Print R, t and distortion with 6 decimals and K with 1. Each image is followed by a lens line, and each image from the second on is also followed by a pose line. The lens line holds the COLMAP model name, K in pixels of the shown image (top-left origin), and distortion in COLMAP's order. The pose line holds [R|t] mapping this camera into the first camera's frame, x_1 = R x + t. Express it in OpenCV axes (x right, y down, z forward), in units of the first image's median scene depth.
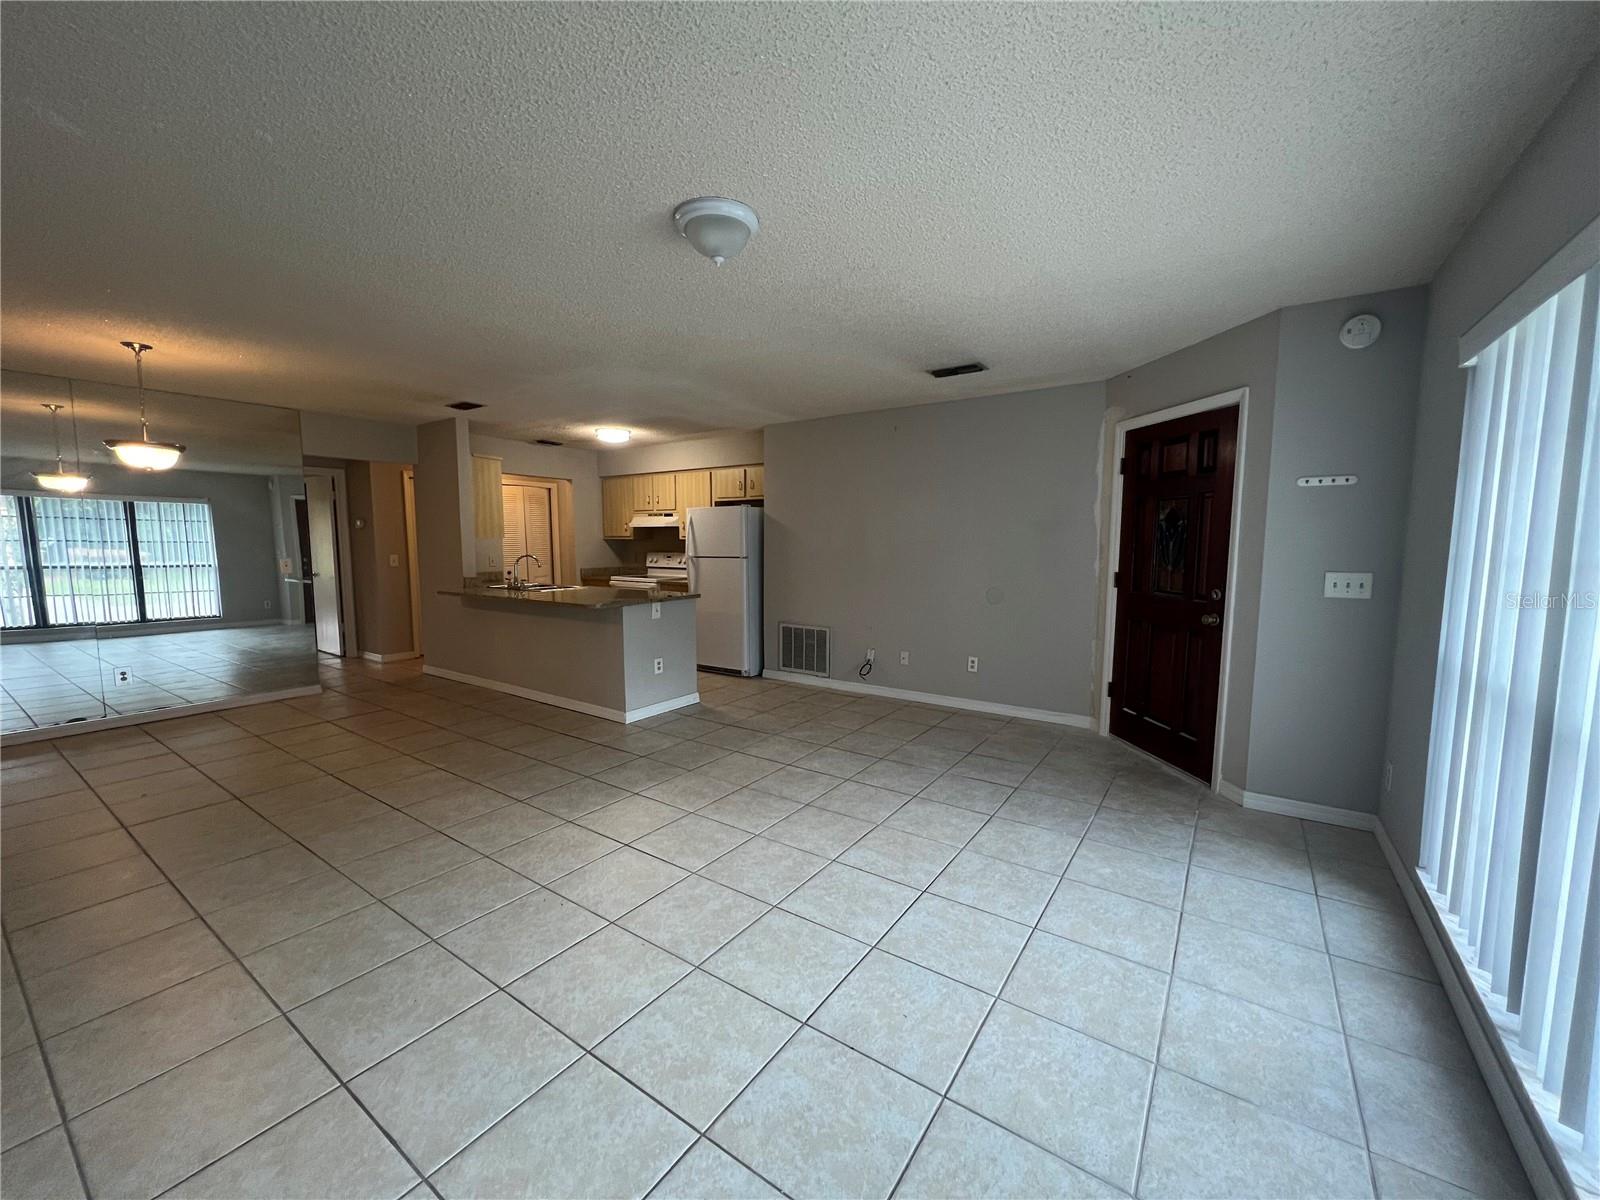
lens RADIAL K [[644.3, 0, 800.0], [0, 644.3, 600.0], [0, 0, 1]] dist [0.000882, 0.000045]
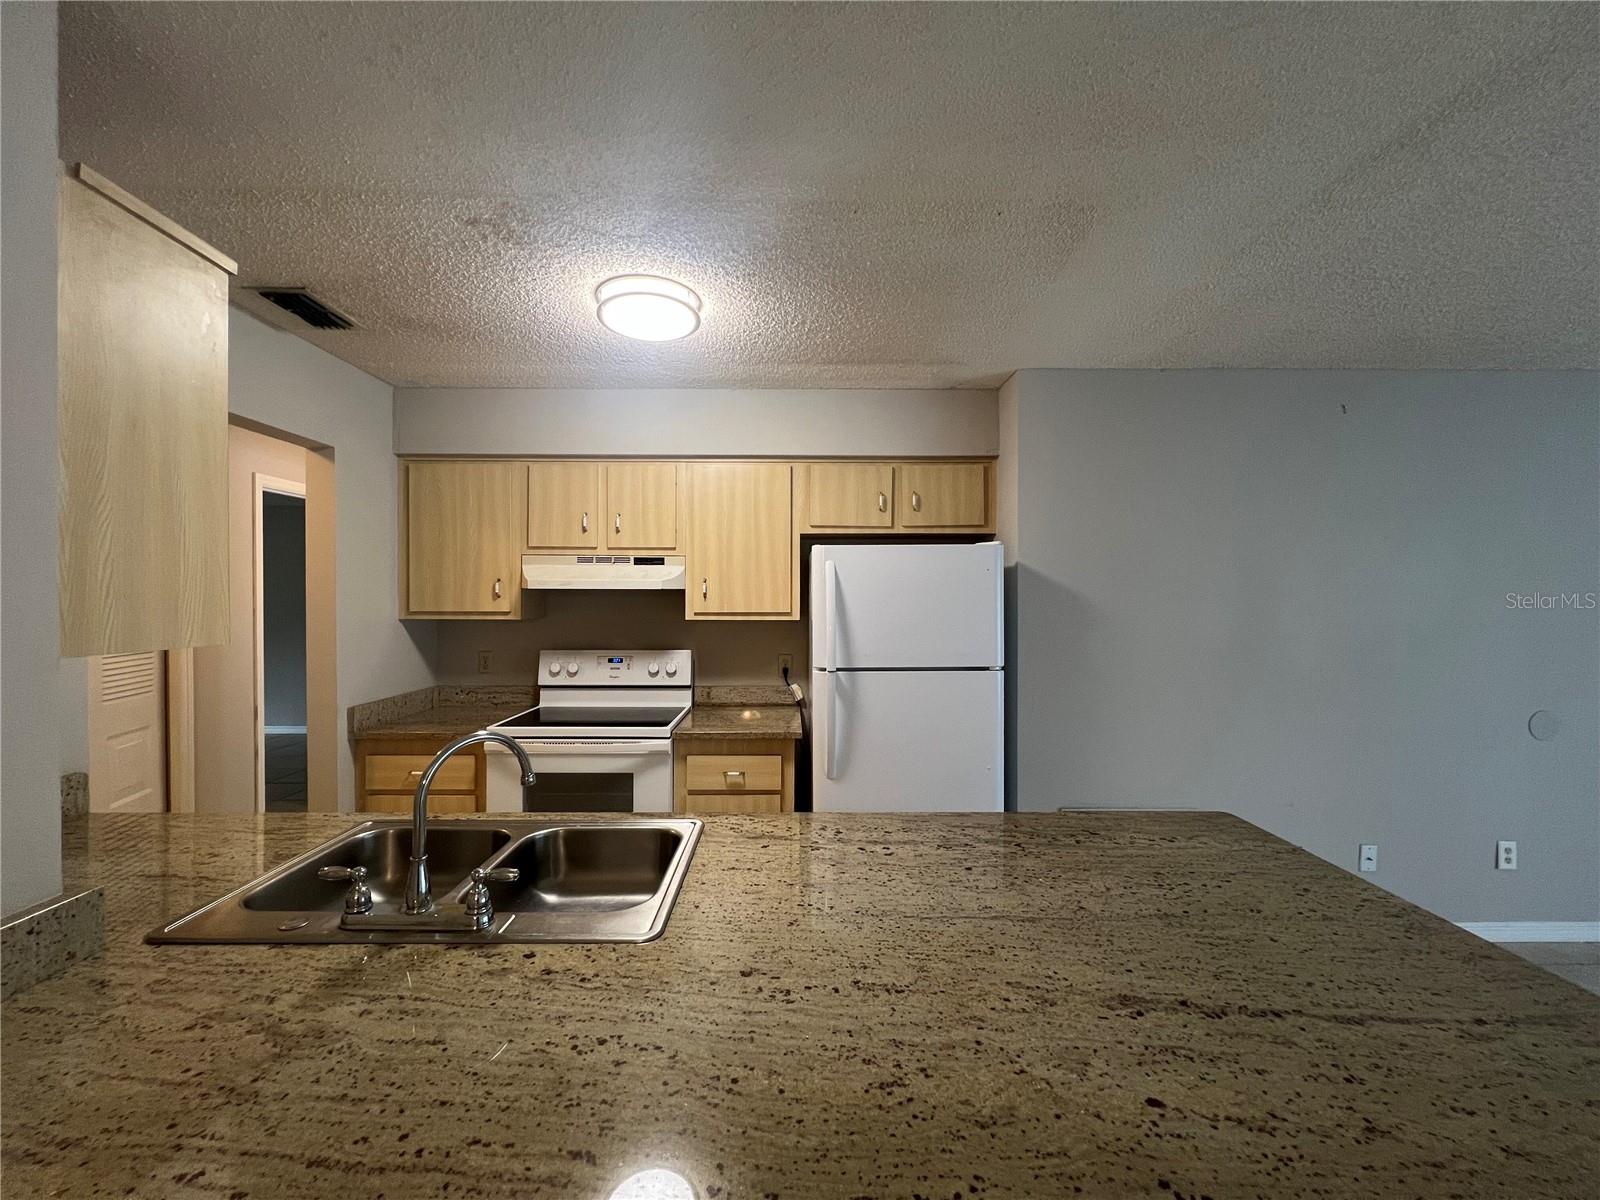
lens RADIAL K [[644.3, 0, 800.0], [0, 644.3, 600.0], [0, 0, 1]] dist [0.000882, 0.000045]
pose [[0.816287, -0.002326, 0.577642, -0.358484], [0.052866, 0.996096, -0.070696, -0.072030], [-0.575223, 0.088246, 0.813223, 0.604873]]
